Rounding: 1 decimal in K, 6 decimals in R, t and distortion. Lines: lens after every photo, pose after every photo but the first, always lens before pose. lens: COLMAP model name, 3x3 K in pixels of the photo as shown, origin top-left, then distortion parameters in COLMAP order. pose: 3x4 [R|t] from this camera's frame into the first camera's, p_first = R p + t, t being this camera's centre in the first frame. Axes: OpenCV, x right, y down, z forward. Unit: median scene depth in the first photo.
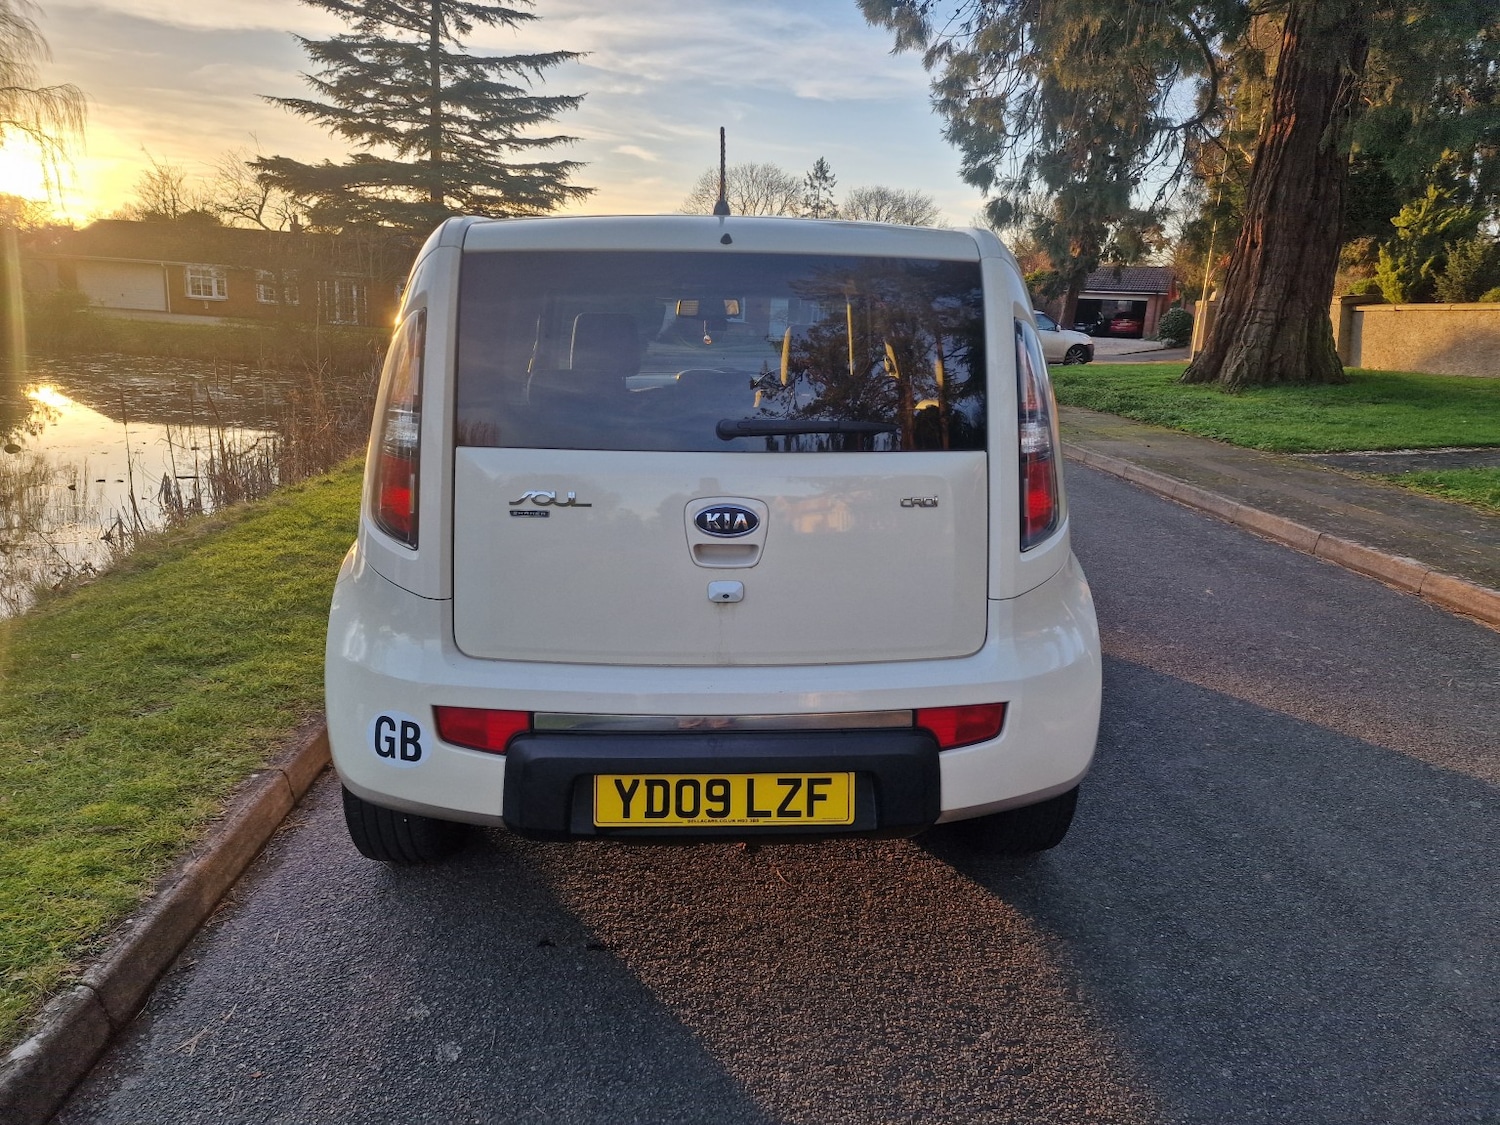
lens RADIAL K [[991.0, 0, 762.5], [0, 991.0, 627.1], [0, 0, 1]] dist [0.072038, -0.056683]
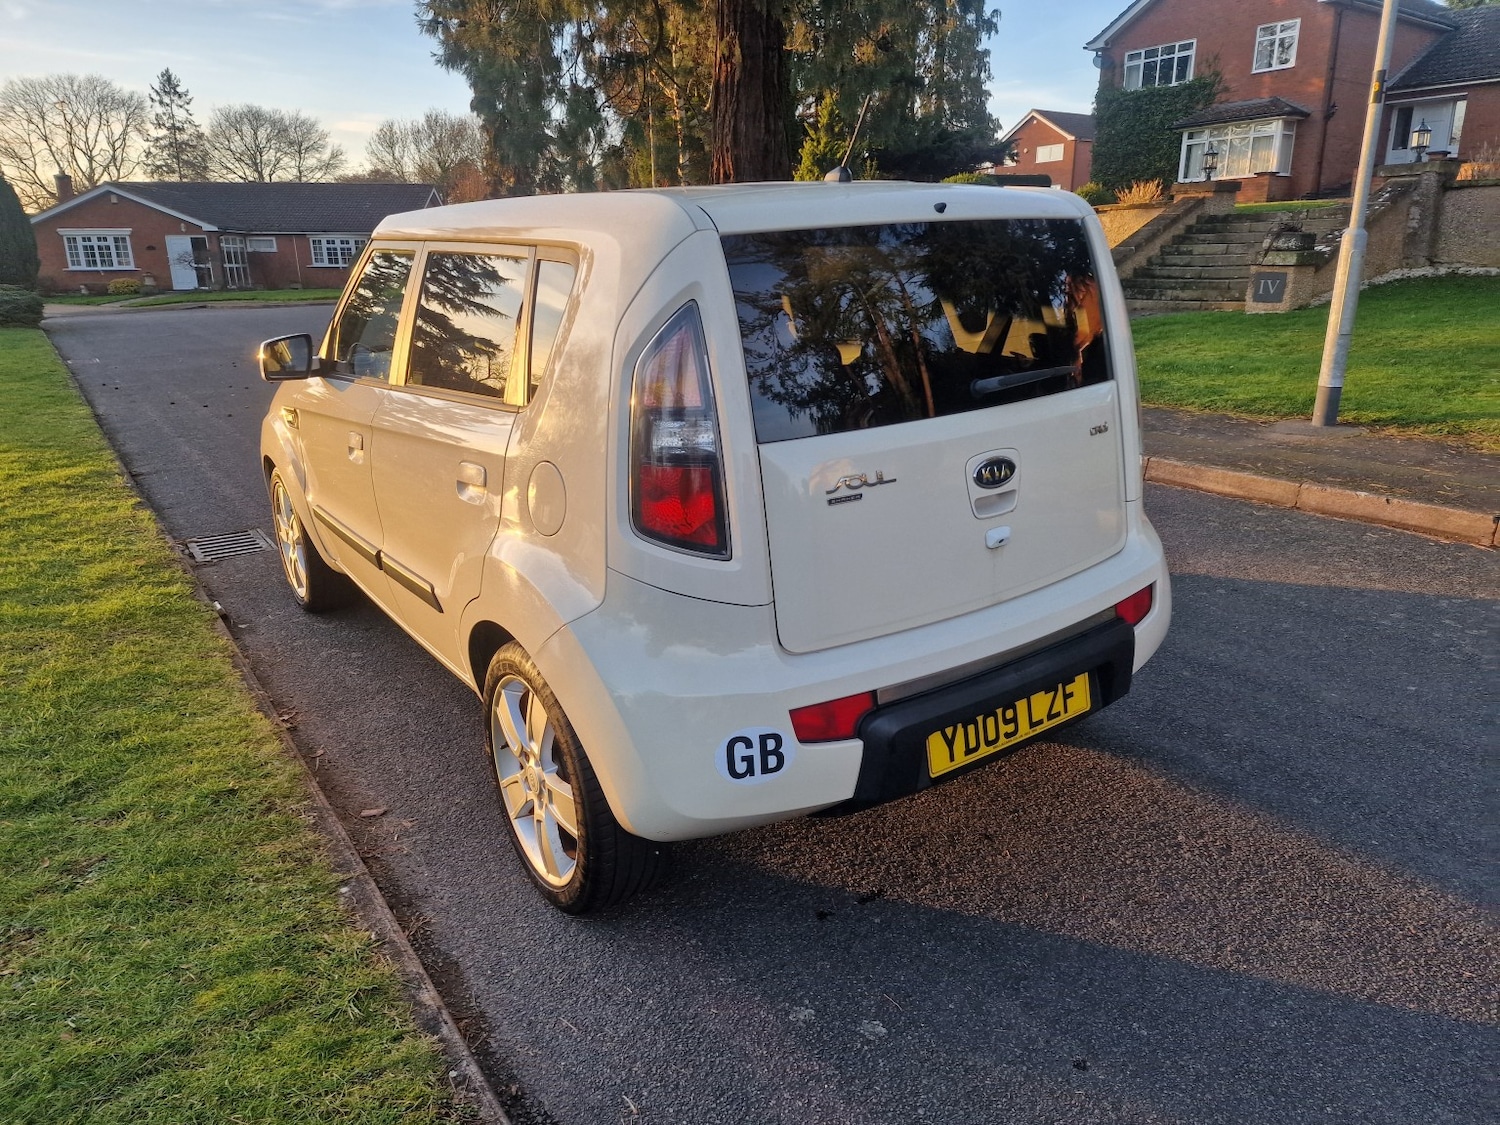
lens RADIAL K [[991.0, 0, 763.6], [0, 991.0, 623.5], [0, 0, 1]] dist [0.072038, -0.056683]
pose [[0.840263, -0.238796, 0.486760, -0.795696], [0.208946, 0.971059, 0.115695, -0.121210], [-0.500300, 0.004492, 0.865840, 0.166315]]
